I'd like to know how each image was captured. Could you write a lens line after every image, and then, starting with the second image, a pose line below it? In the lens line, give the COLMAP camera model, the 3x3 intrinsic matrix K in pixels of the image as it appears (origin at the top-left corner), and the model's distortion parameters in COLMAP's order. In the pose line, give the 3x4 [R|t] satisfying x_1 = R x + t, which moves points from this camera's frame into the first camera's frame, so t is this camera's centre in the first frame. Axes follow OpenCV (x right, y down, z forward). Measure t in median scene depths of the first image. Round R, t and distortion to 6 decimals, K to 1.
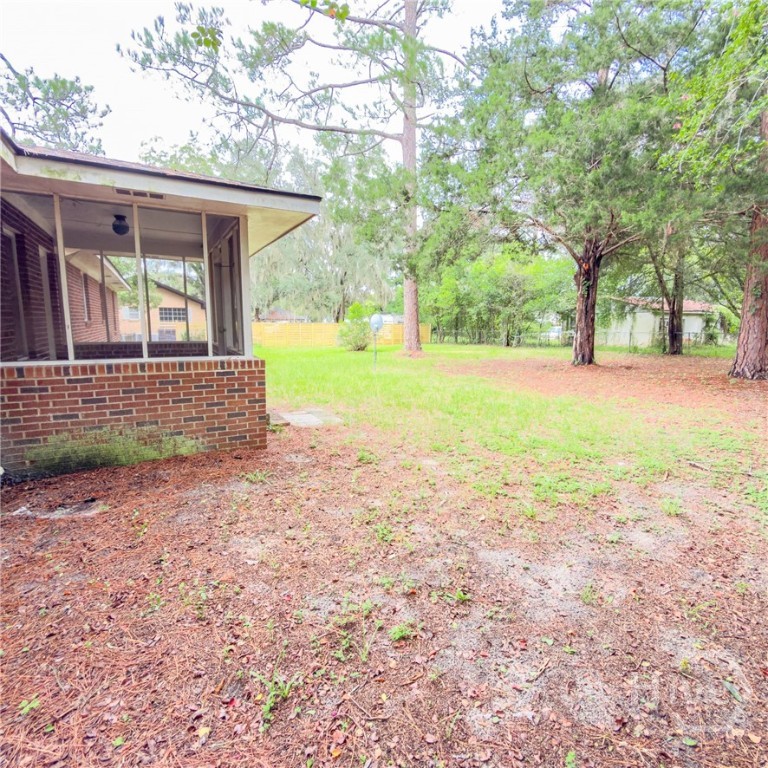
lens RADIAL K [[412.5, 0, 384.0], [0, 412.5, 384.0], [0, 0, 1]] dist [-0.002900, -0.000418]
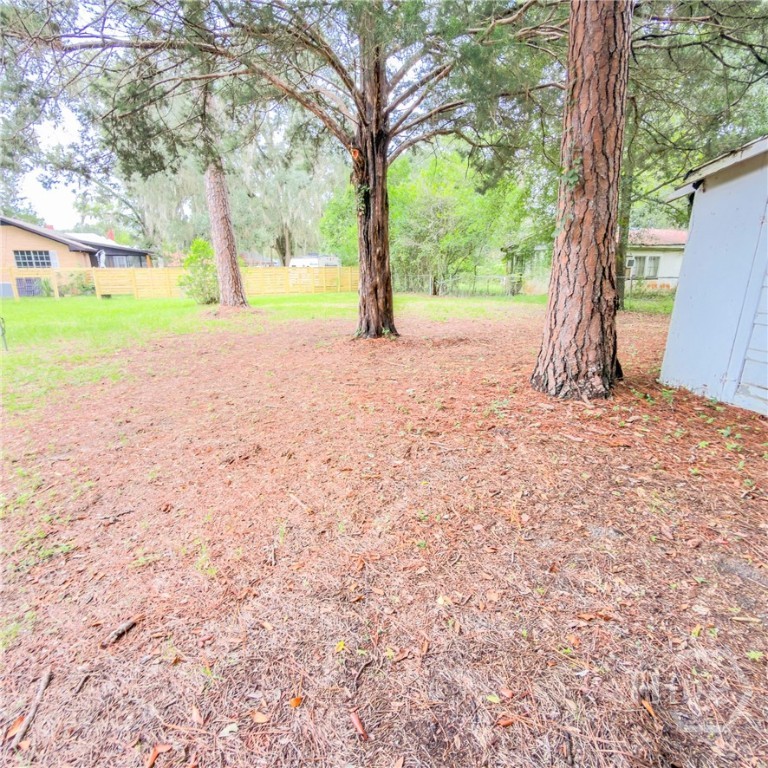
lens RADIAL K [[412.5, 0, 384.0], [0, 412.5, 384.0], [0, 0, 1]] dist [-0.002900, -0.000418]
pose [[0.998623, 0.003561, -0.052338, 0.245216], [0.003363, 0.991295, 0.131616, -0.026635], [0.052351, -0.131611, 0.989918, 0.190169]]
